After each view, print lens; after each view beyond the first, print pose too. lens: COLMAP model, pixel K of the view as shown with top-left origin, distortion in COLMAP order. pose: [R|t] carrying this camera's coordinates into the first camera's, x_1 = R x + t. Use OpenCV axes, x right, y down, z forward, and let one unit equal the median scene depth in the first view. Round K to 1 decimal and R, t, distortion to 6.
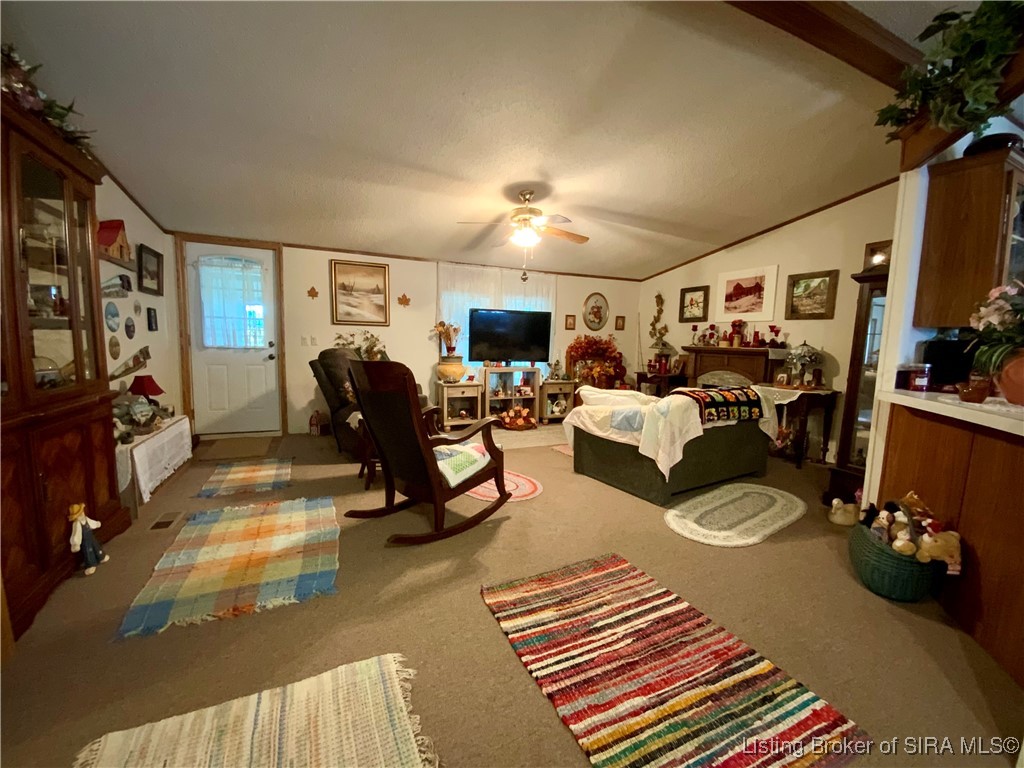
lens RADIAL K [[412.4, 0, 512.5], [0, 412.4, 388.0], [0, 0, 1]] dist [0.011923, -0.015496]
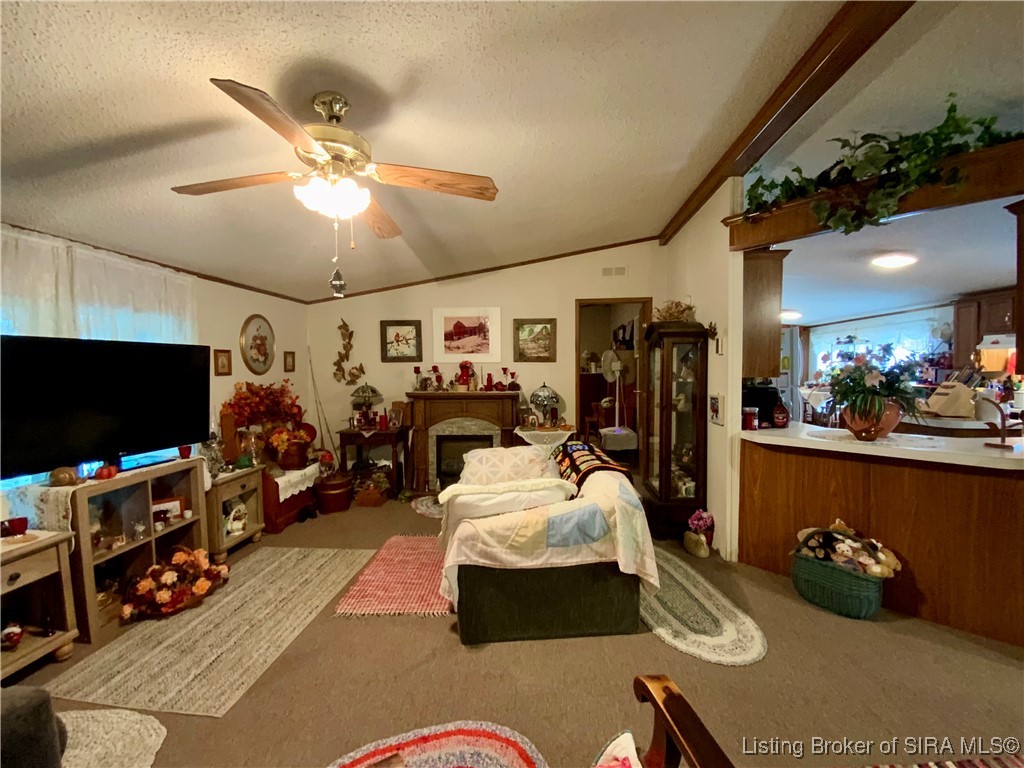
lens RADIAL K [[412.4, 0, 509.1], [0, 412.4, 381.3], [0, 0, 1]] dist [0.011923, -0.015496]
pose [[0.478520, -0.054612, 0.876377, -0.202929], [0.120615, 0.992691, -0.003997, -0.099046], [-0.869753, 0.107617, 0.481610, 0.454359]]
